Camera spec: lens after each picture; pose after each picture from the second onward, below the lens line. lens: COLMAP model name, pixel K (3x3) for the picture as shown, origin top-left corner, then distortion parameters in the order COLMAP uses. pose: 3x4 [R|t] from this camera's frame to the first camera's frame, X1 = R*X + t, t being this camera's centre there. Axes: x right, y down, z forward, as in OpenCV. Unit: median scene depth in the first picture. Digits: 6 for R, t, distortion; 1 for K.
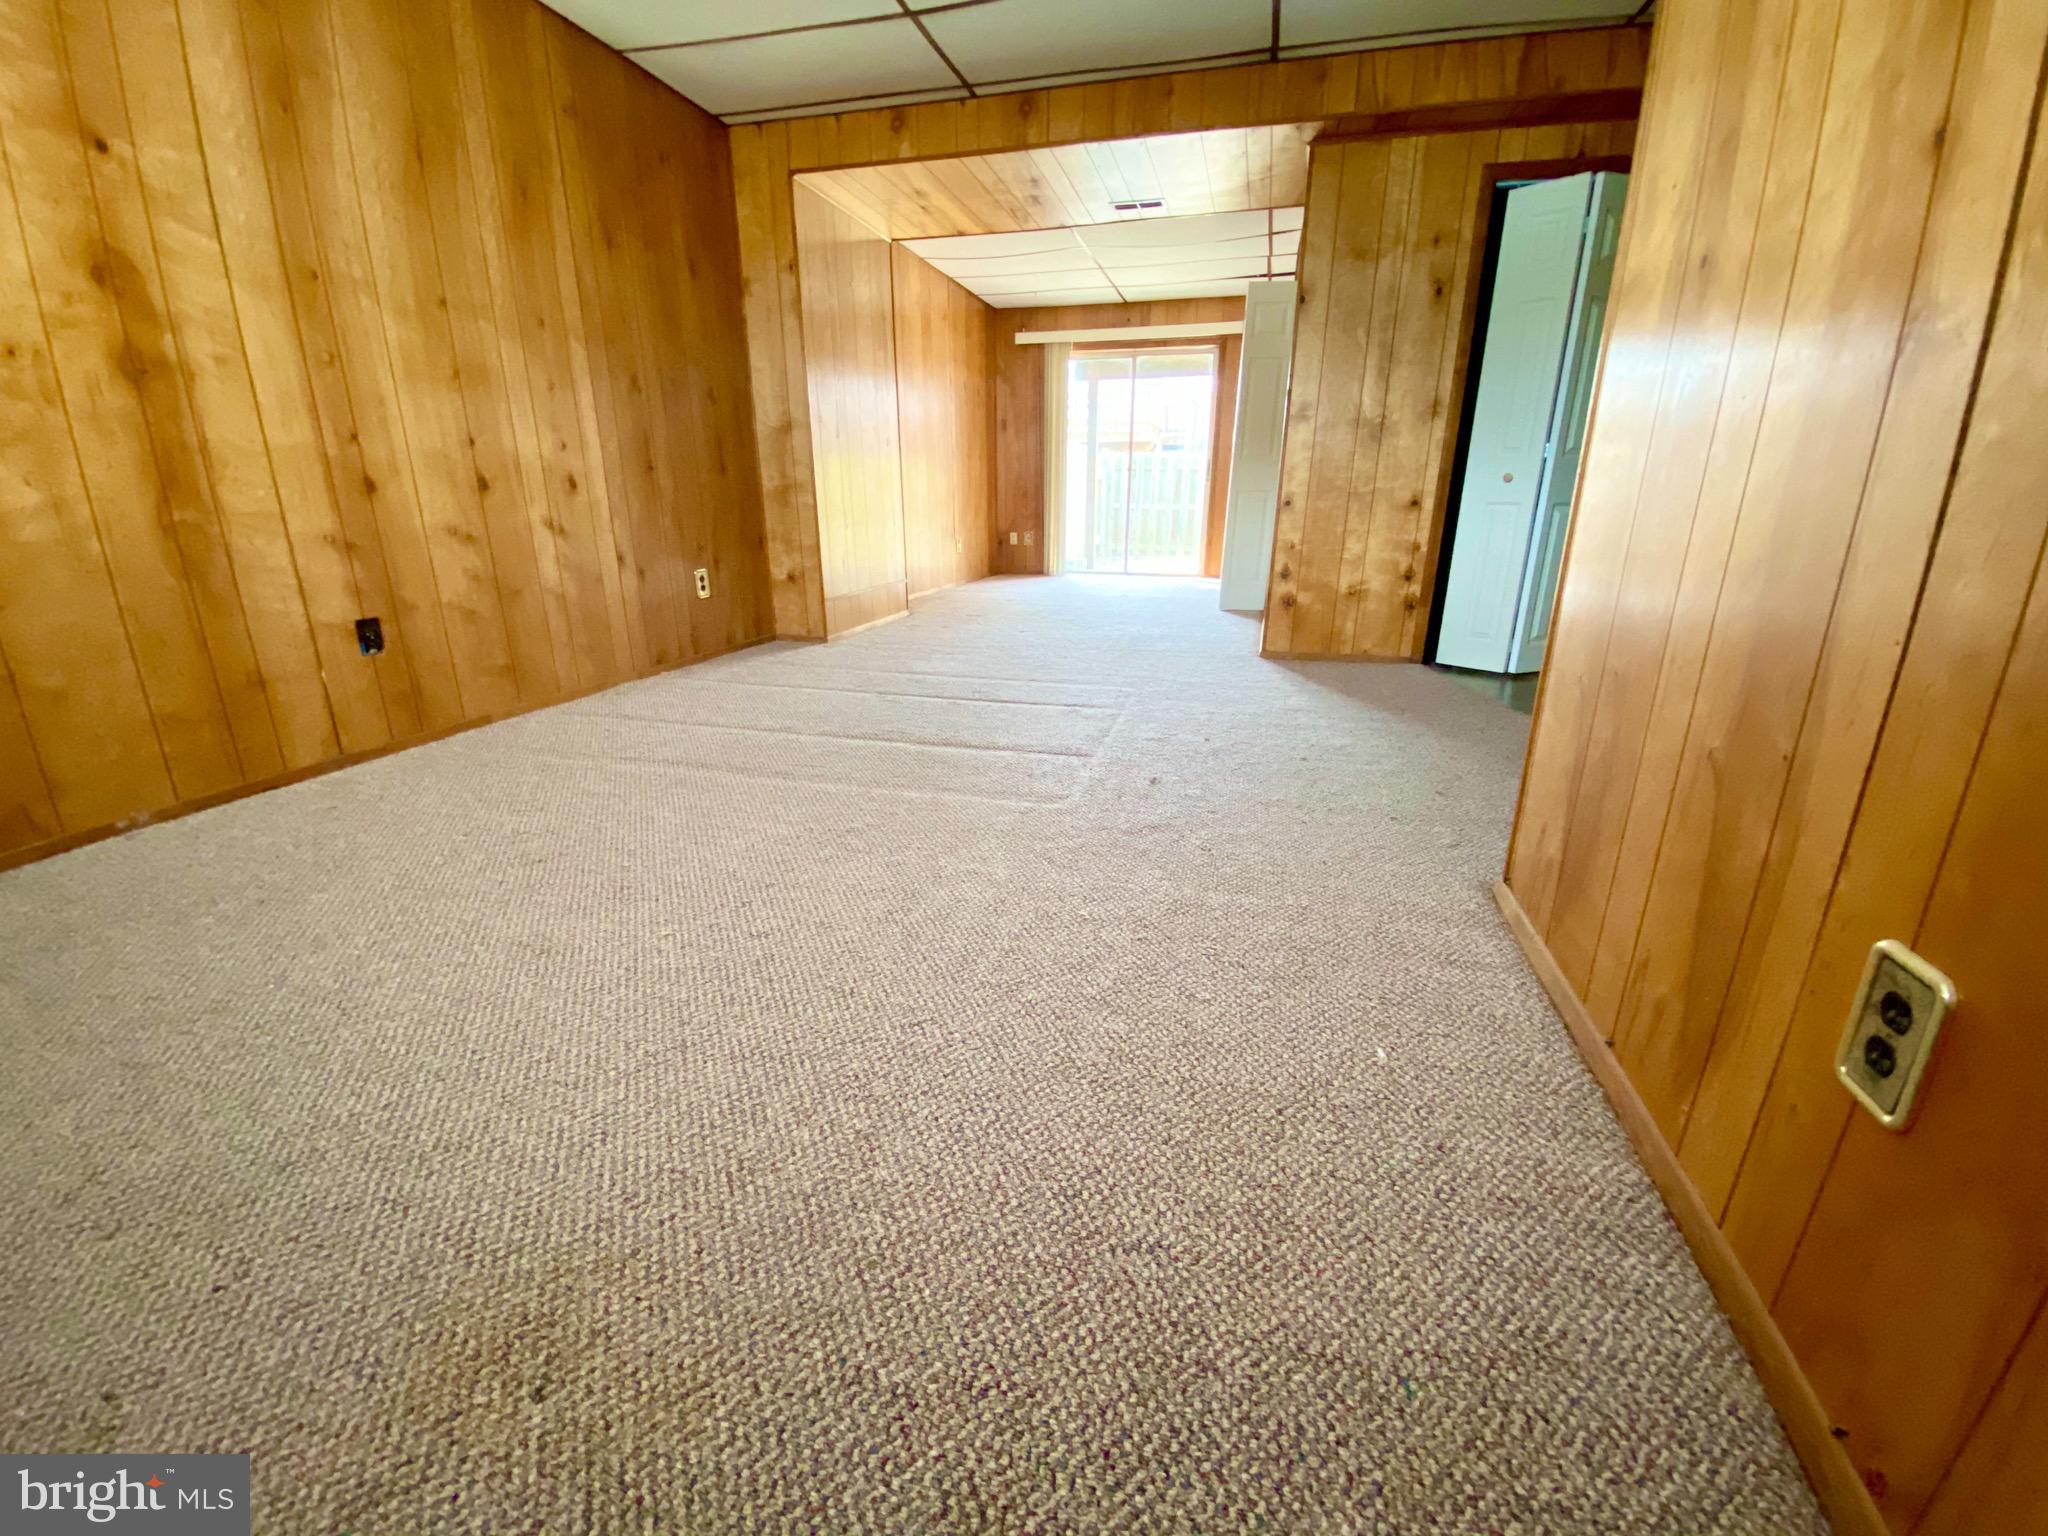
lens RADIAL K [[830.6, 0, 1027.3], [0, 830.6, 756.7], [0, 0, 1]] dist [0.009342, -0.014929]
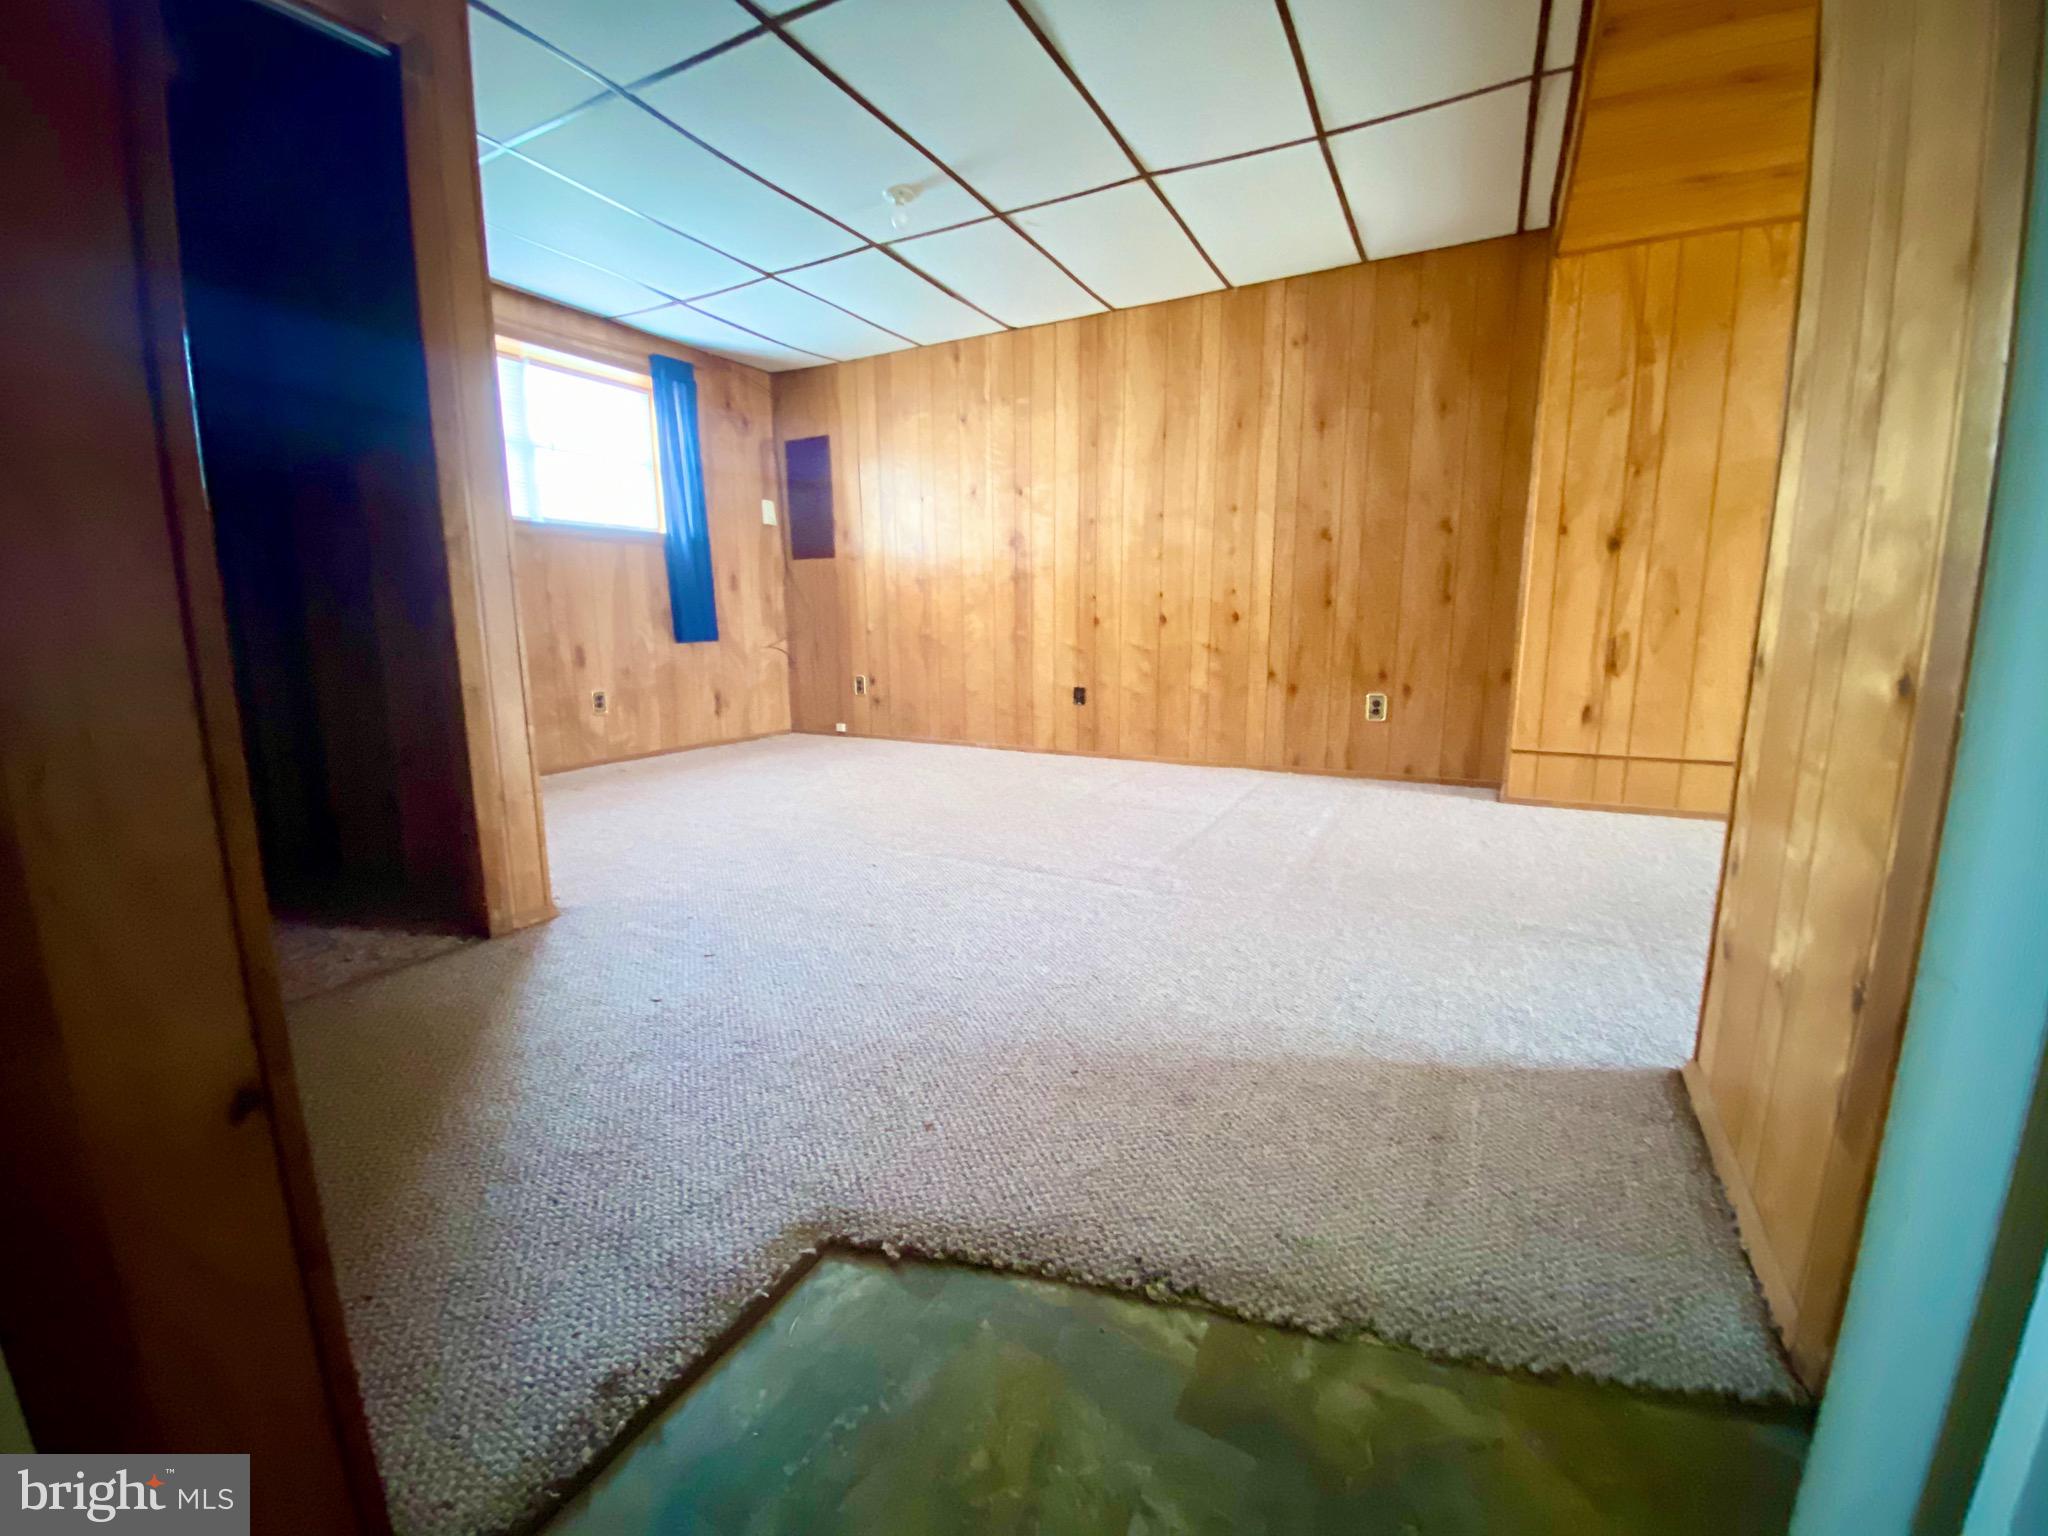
lens RADIAL K [[830.6, 0, 1026.7], [0, 830.6, 763.9], [0, 0, 1]] dist [0.009342, -0.014929]
pose [[-0.230724, 0.174176, -0.957303, 1.082487], [-0.280223, 0.930270, 0.236795, -0.405069], [0.931795, 0.322893, -0.165827, 1.201226]]
